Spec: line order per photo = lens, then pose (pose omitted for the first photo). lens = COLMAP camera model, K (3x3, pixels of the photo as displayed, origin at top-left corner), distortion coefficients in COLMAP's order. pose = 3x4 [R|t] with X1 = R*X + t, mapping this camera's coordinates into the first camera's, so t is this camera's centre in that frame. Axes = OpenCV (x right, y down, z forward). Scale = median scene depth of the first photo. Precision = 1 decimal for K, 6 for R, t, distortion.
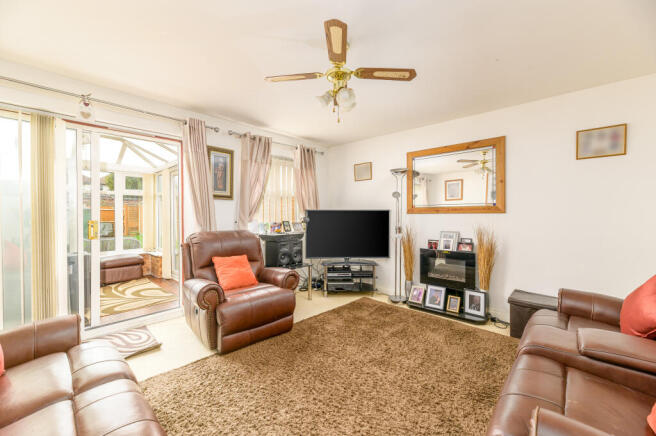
lens RADIAL K [[264.5, 0, 327.8], [0, 264.5, 214.9], [0, 0, 1]] dist [-0.008995, -0.000029]
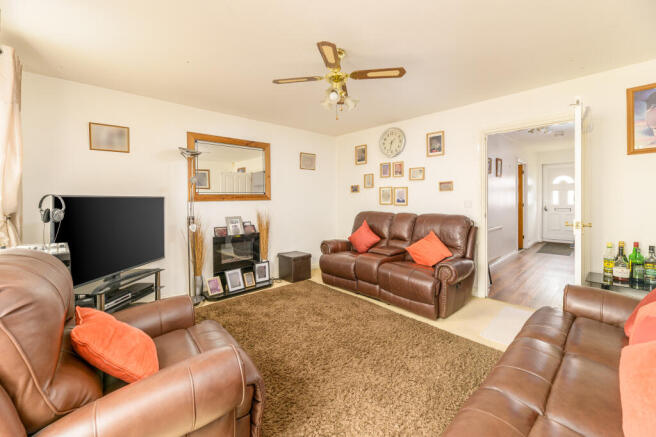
lens RADIAL K [[269.1, 0, 327.1], [0, 269.1, 200.9], [0, 0, 1]] dist [-0.004858, 0.000086]
pose [[0.065102, -0.007179, 0.997853, -0.639874], [0.018900, 0.999804, 0.005959, -0.003817], [-0.997700, 0.018471, 0.065225, 0.558939]]
